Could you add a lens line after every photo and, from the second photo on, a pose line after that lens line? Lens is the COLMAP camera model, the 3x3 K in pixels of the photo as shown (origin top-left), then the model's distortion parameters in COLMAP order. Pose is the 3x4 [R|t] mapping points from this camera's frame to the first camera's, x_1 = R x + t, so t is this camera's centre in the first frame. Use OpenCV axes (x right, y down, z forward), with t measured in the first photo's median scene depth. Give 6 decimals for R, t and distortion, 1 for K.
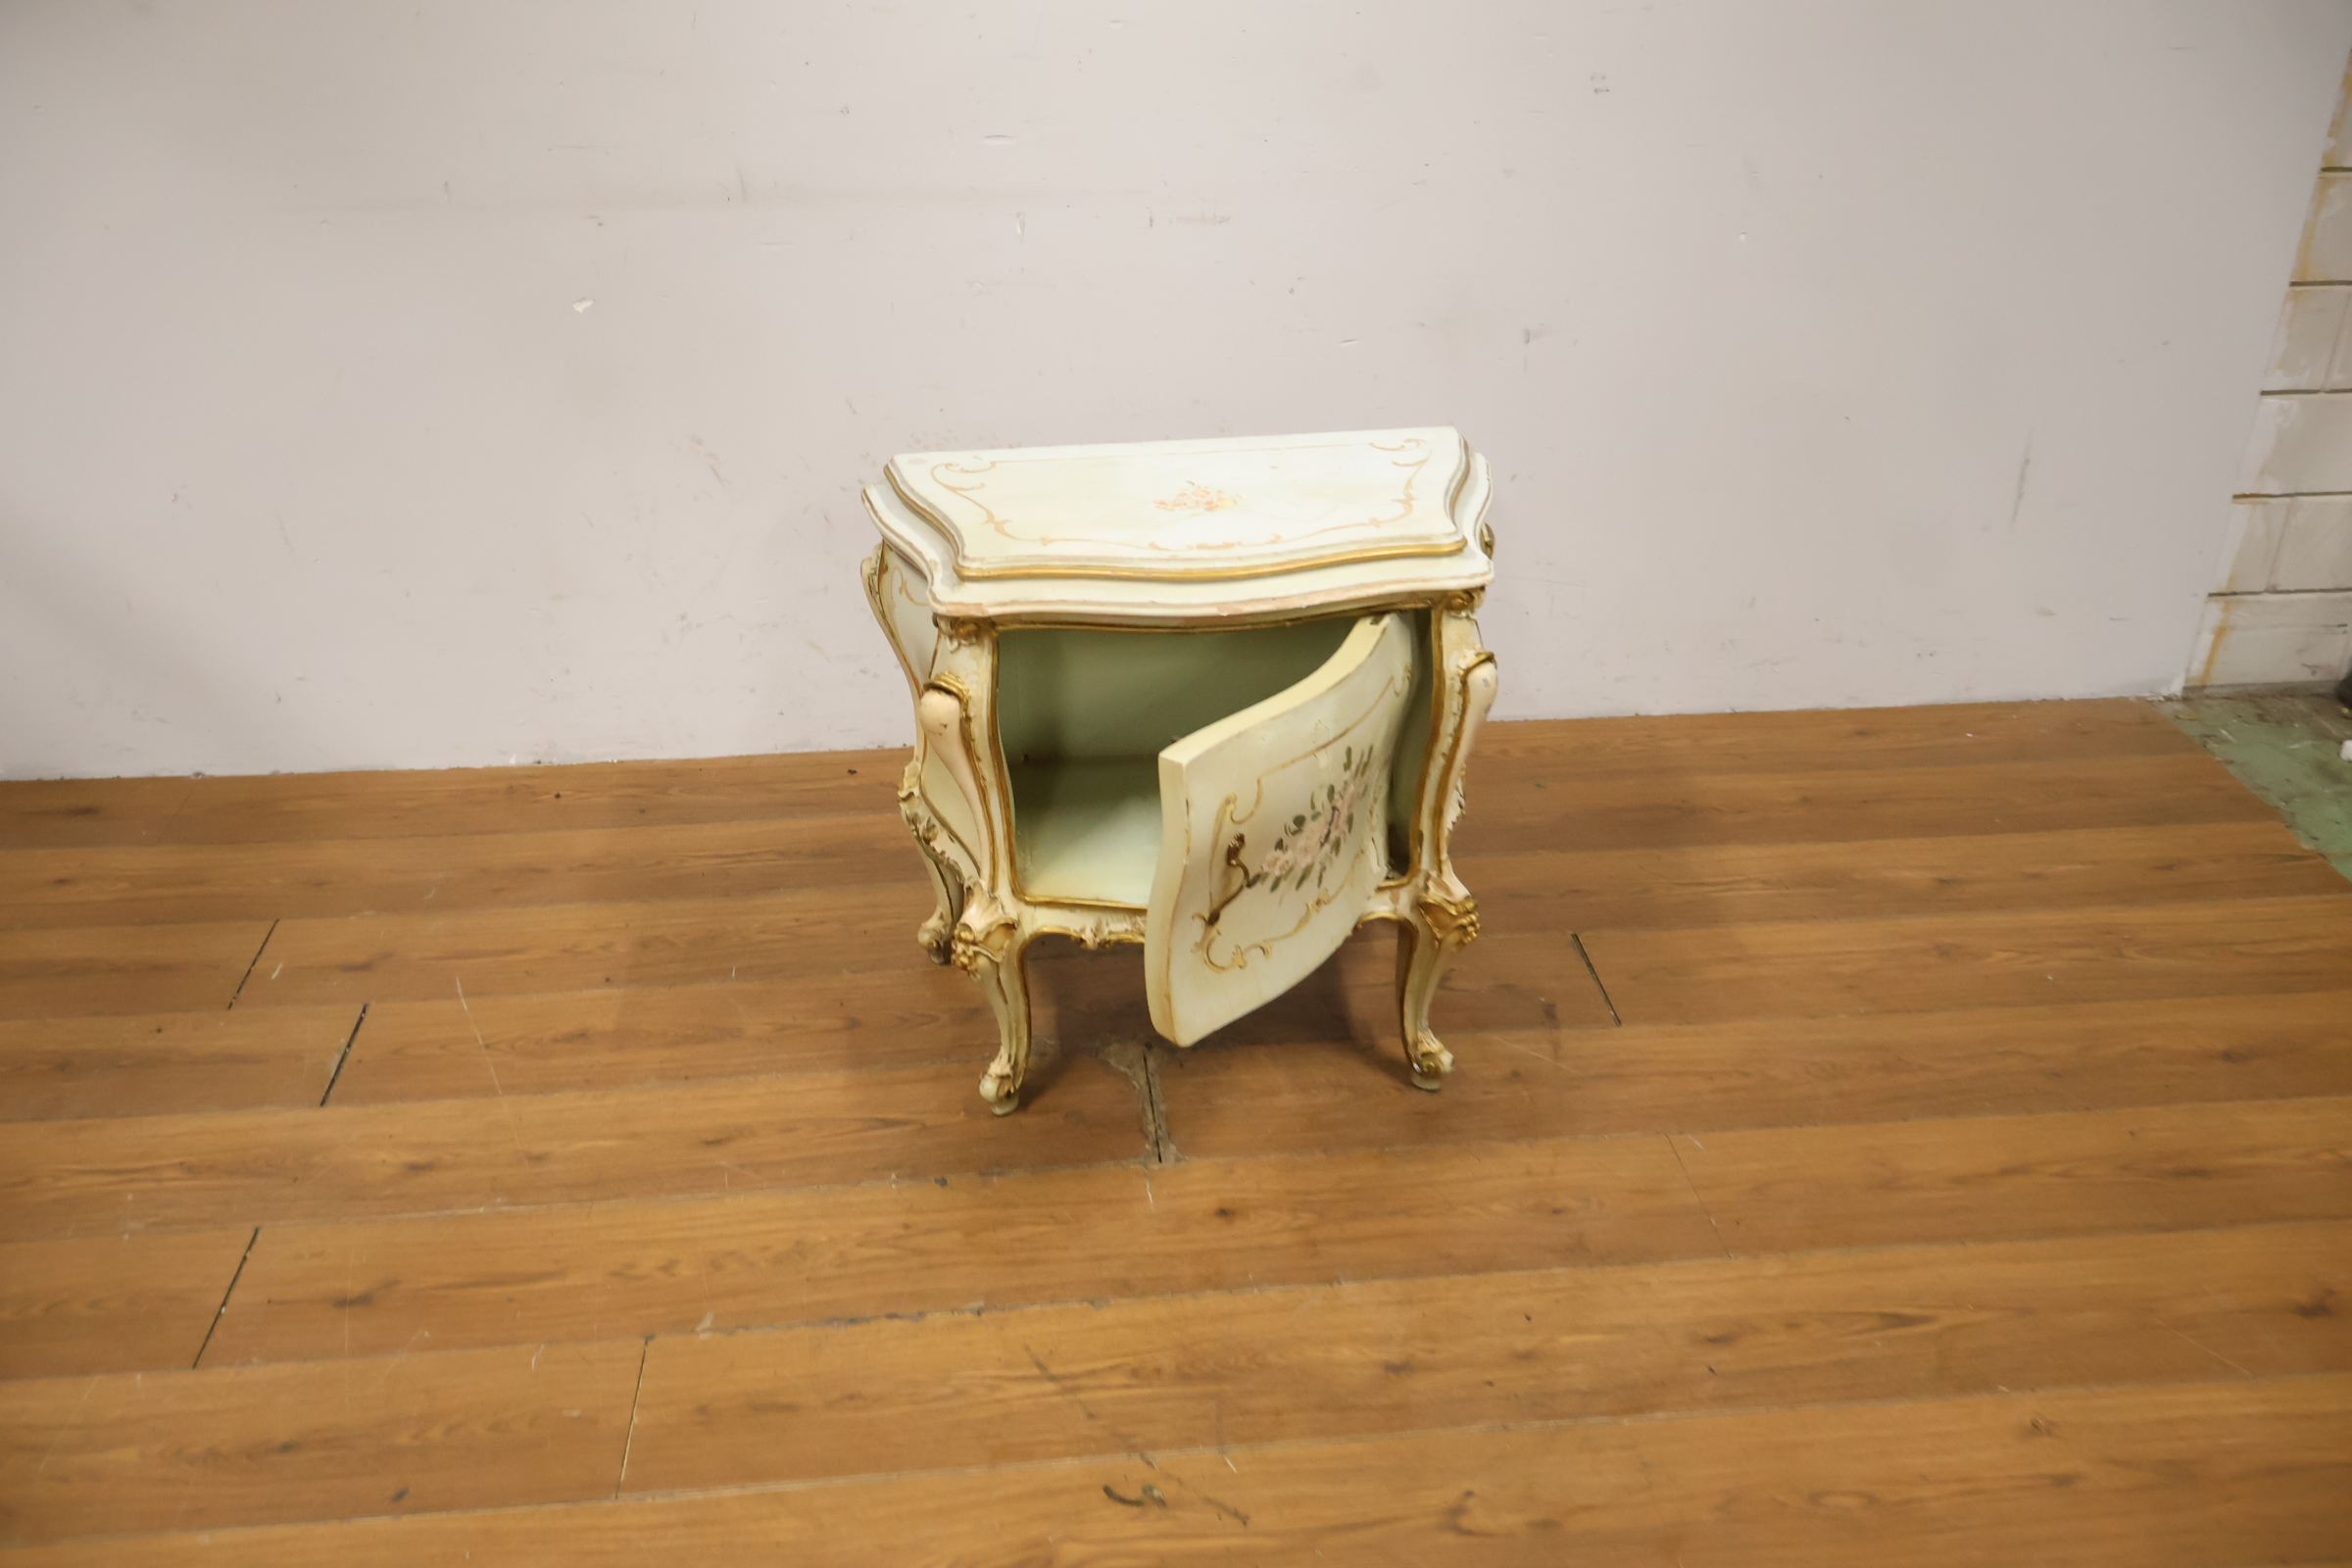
lens RADIAL K [[2029.5, 0, 1187.6], [0, 2029.5, 779.0], [0, 0, 1]] dist [-0.003256, 0.005781]
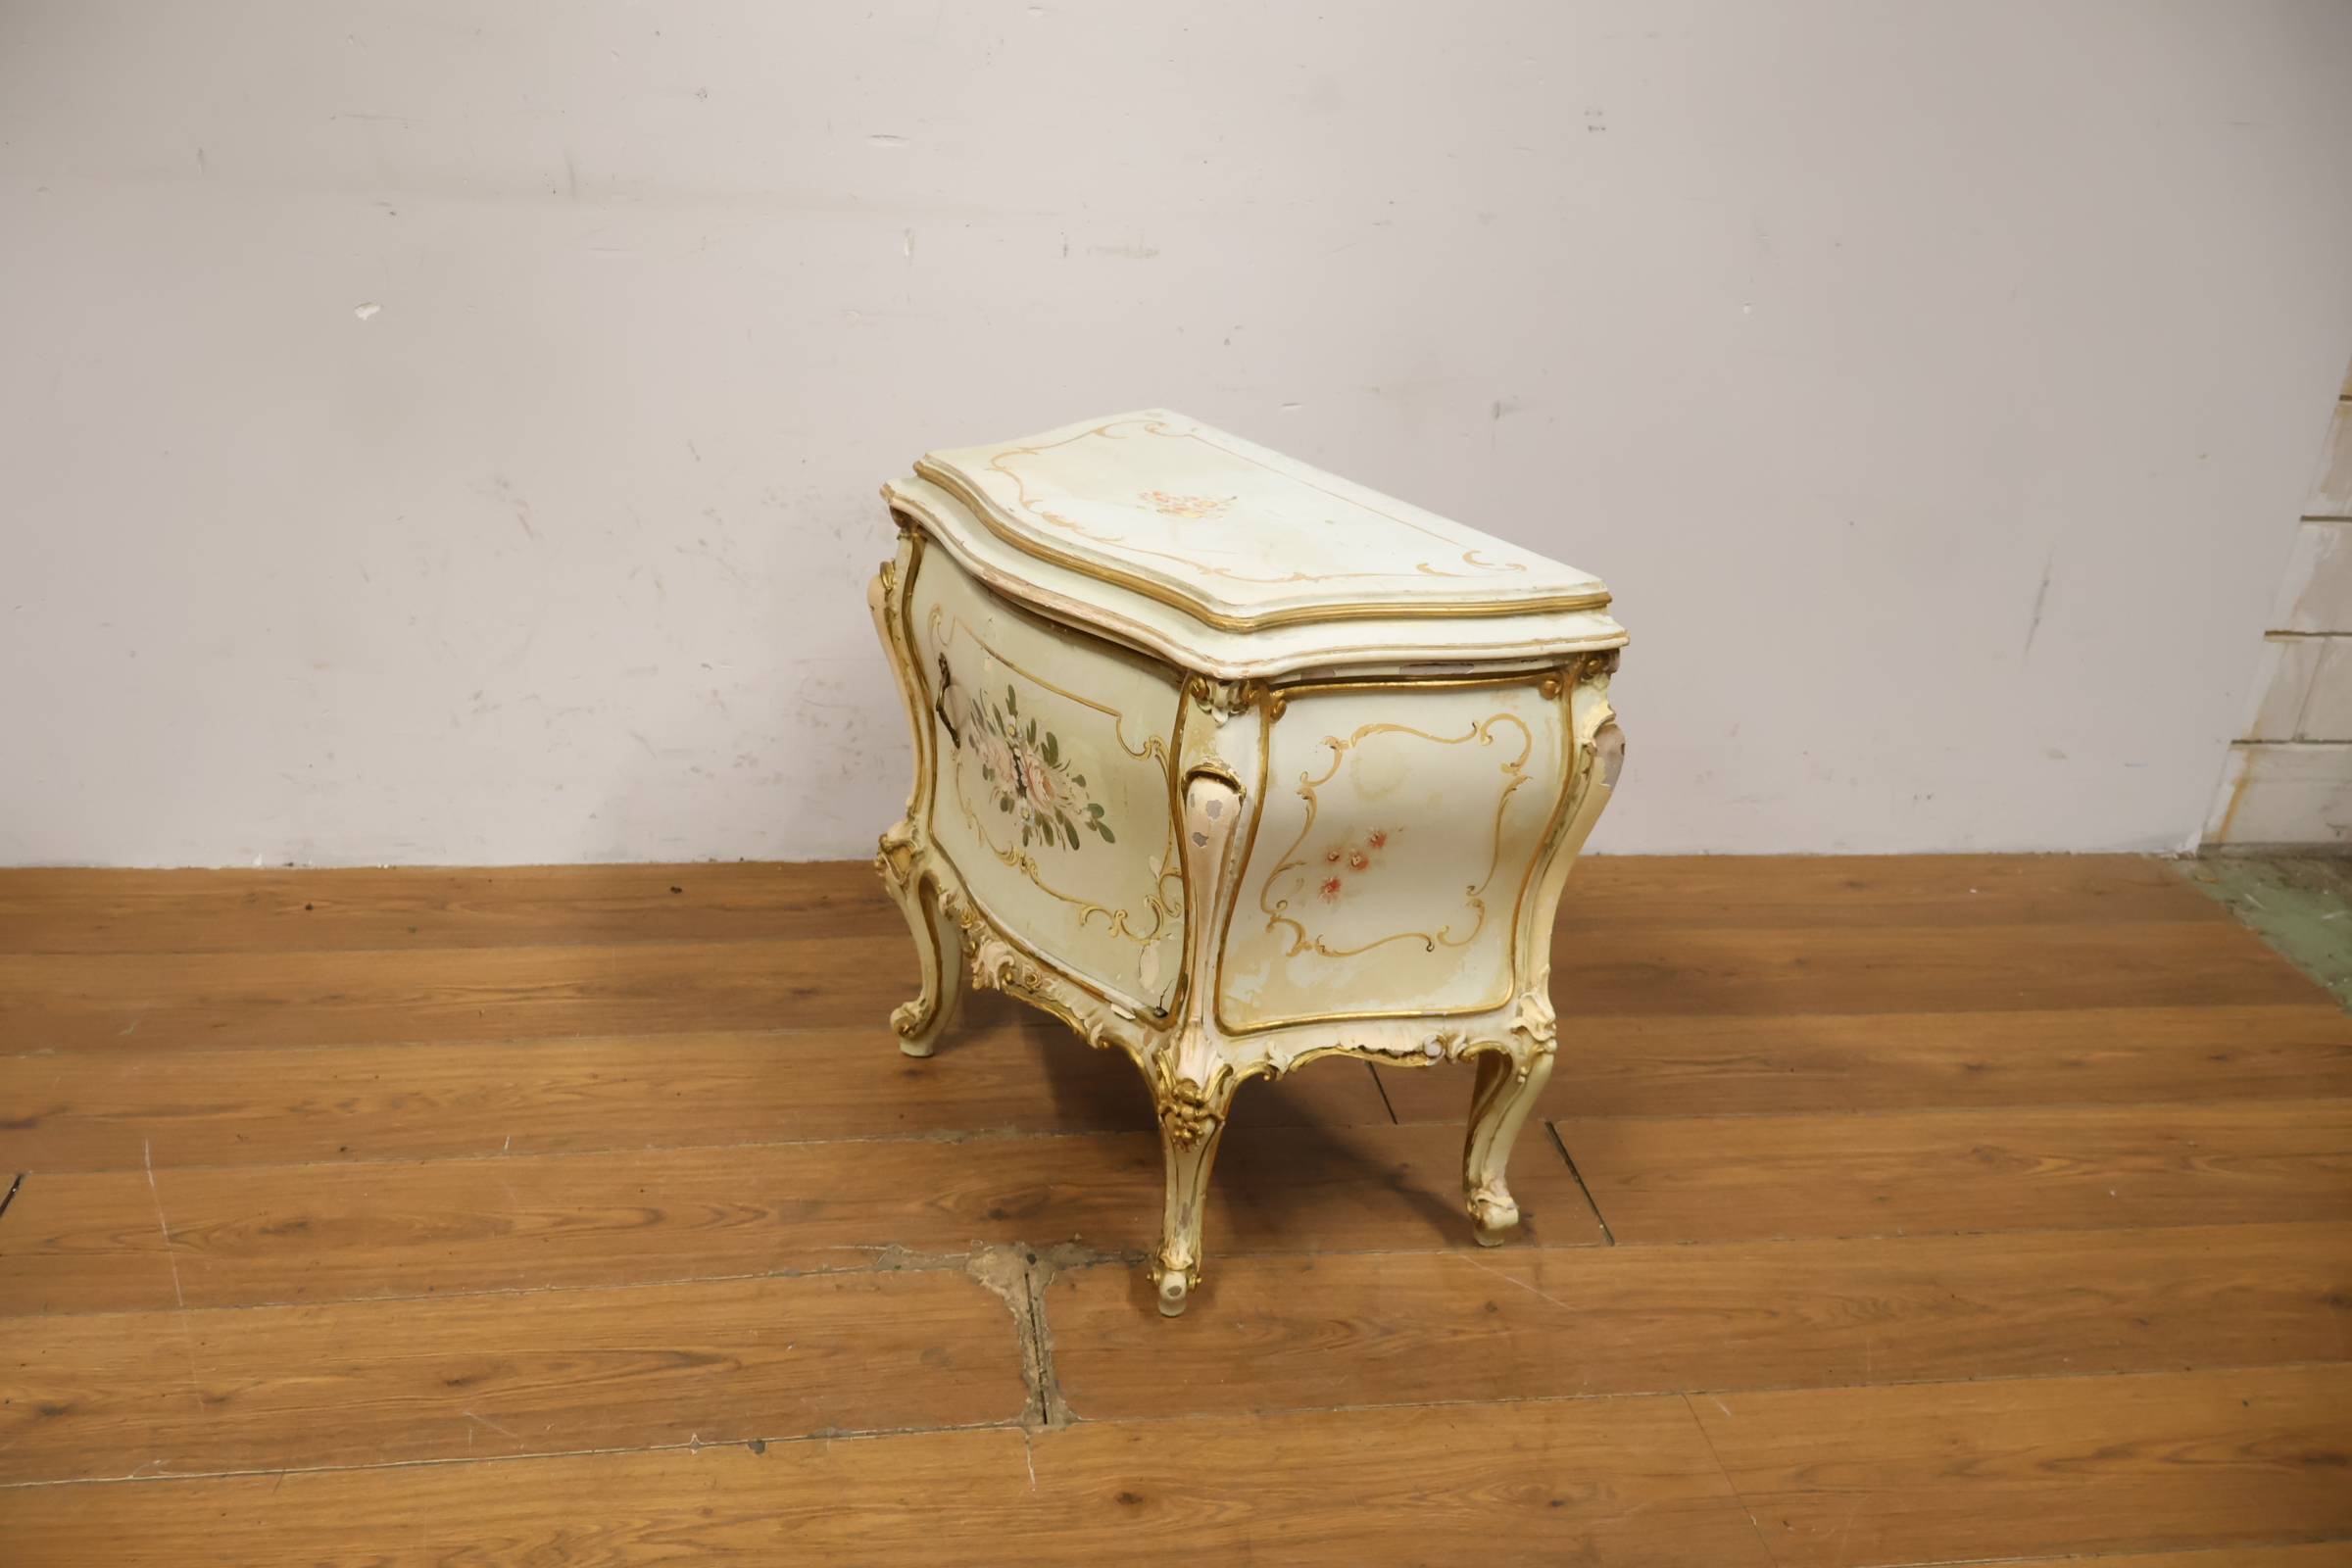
lens RADIAL K [[2029.5, 0, 1174.2], [0, 2029.5, 774.0], [0, 0, 1]] dist [-0.003256, 0.005781]
pose [[0.997108, 0.038835, 0.065330, -0.022483], [-0.035259, 0.997862, -0.055025, -0.015390], [-0.067327, 0.052562, 0.996345, 0.196259]]
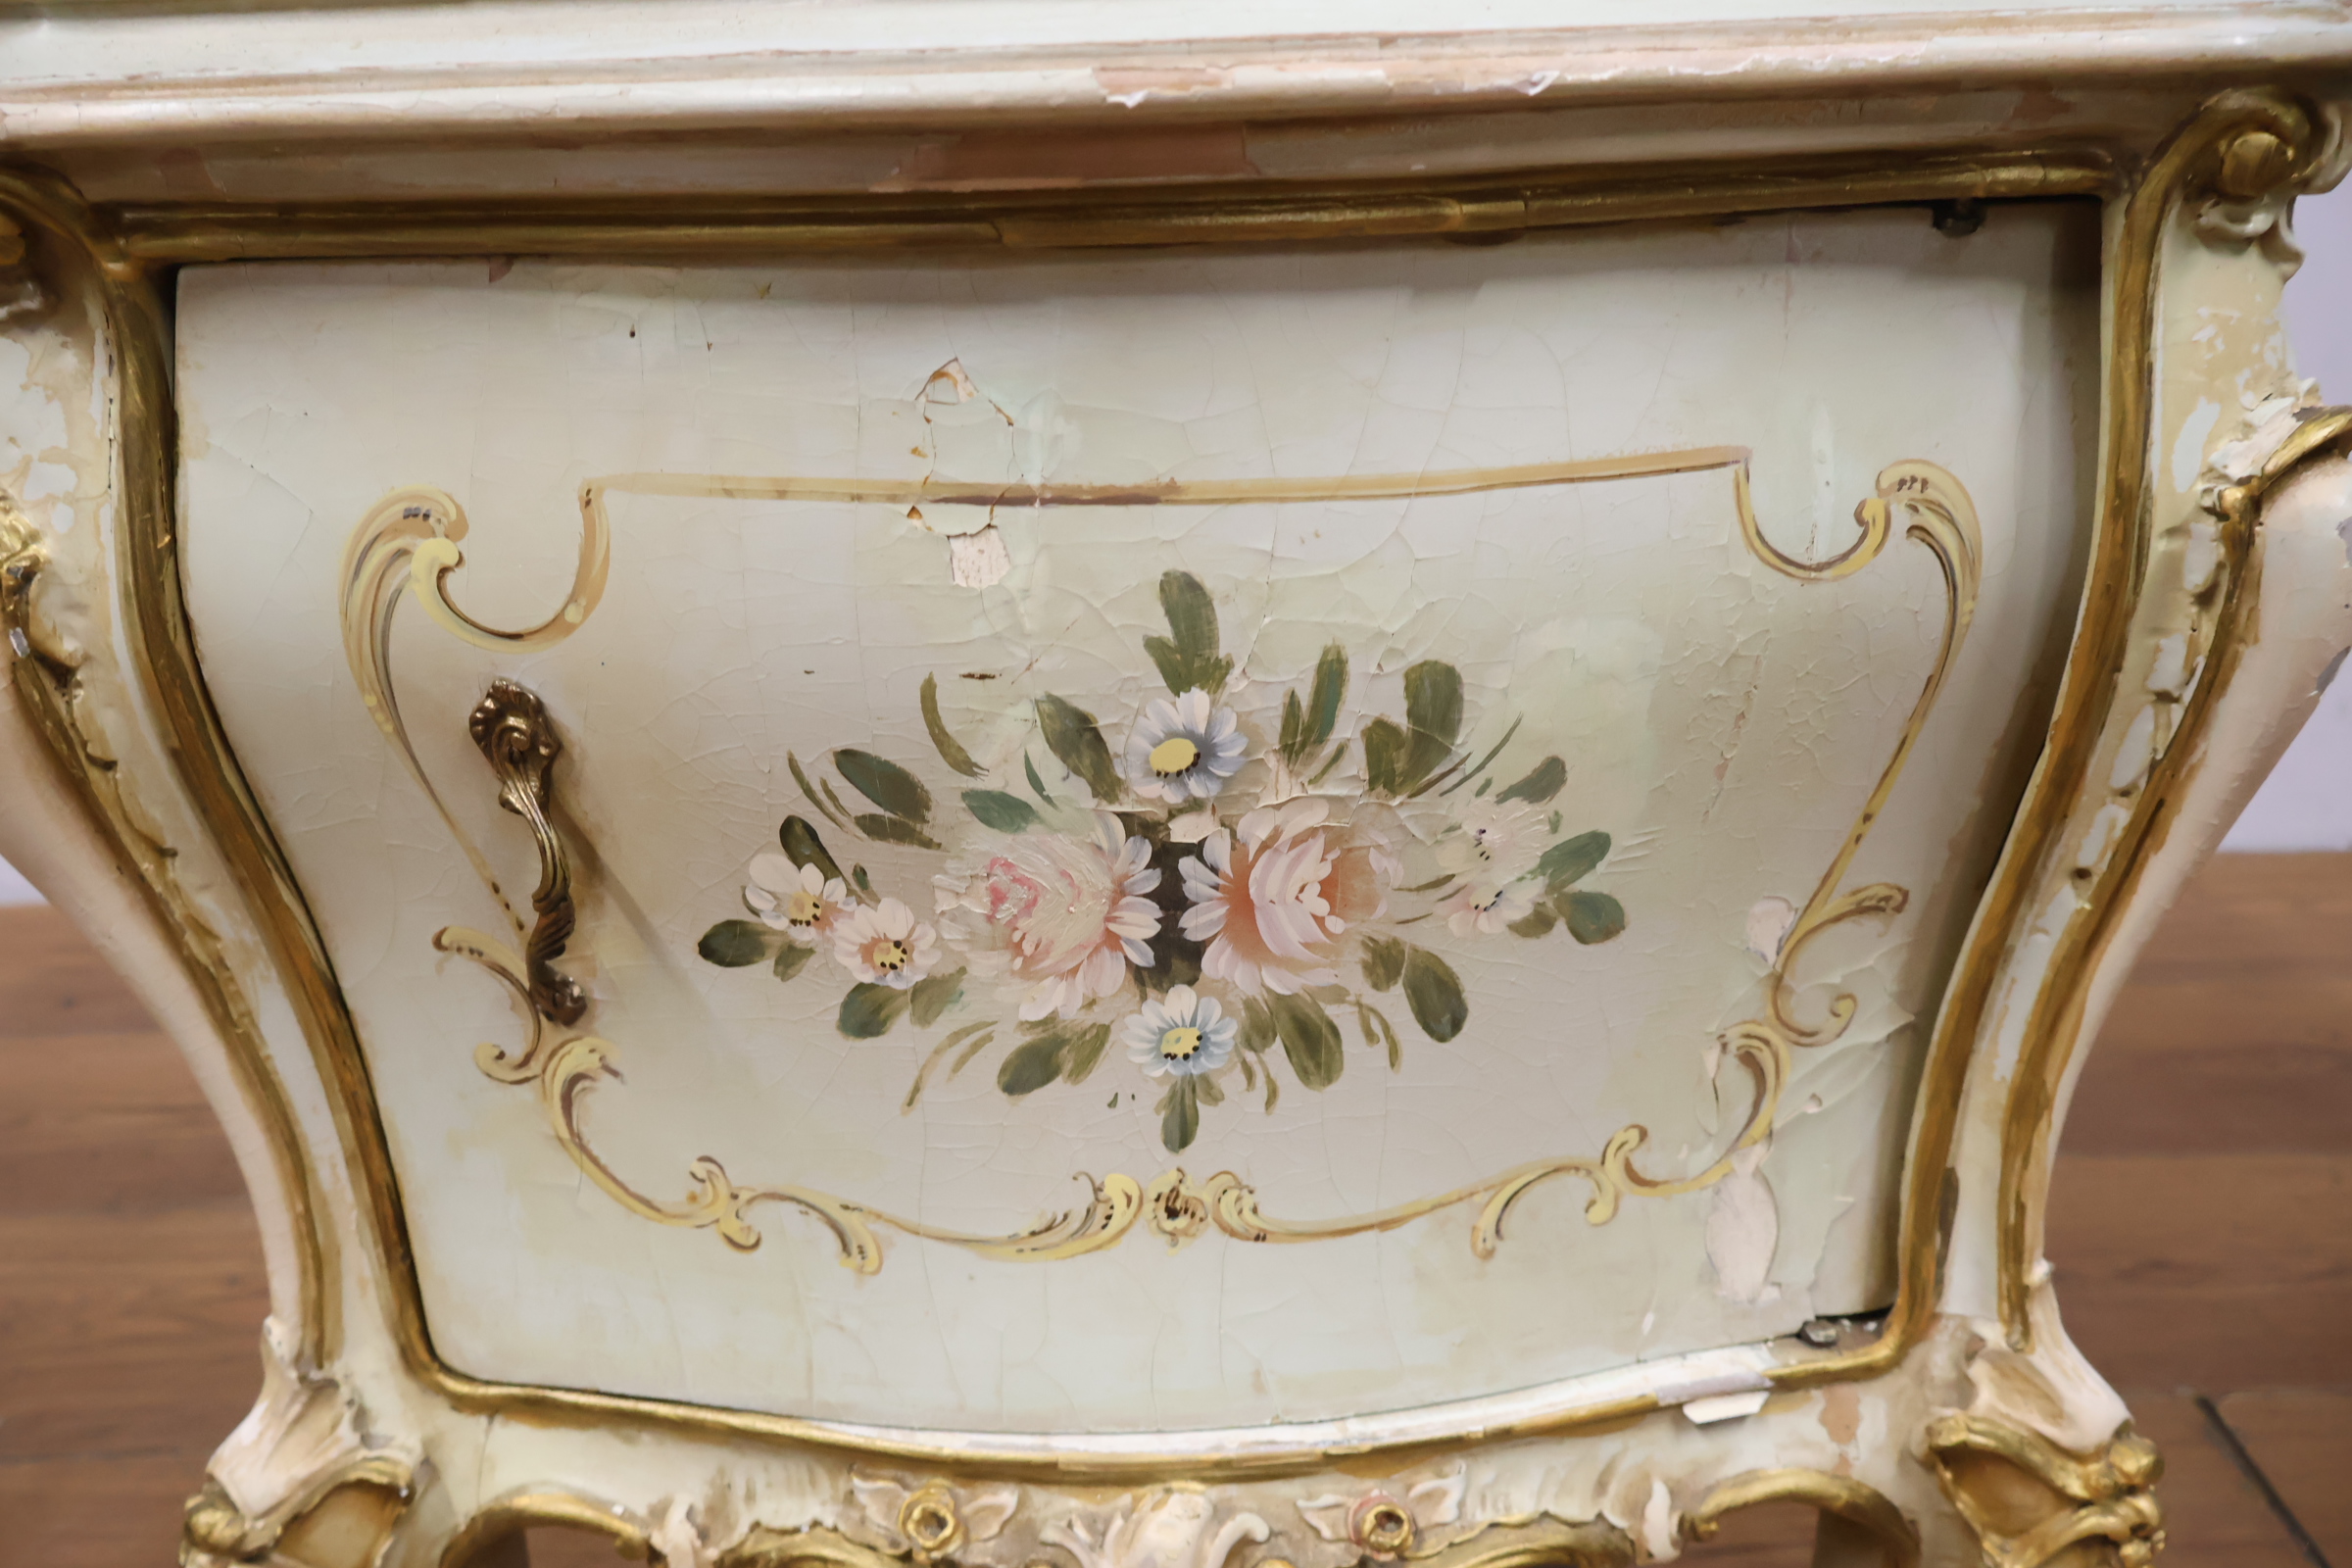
lens RADIAL K [[2029.5, 0, 1161.8], [0, 2029.5, 783.6], [0, 0, 1]] dist [-0.003256, 0.005781]
pose [[0.996620, 0.015395, -0.080697, 0.030685], [-0.022549, 0.995820, -0.088509, 0.001068], [0.078997, 0.090029, 0.992801, 0.658134]]
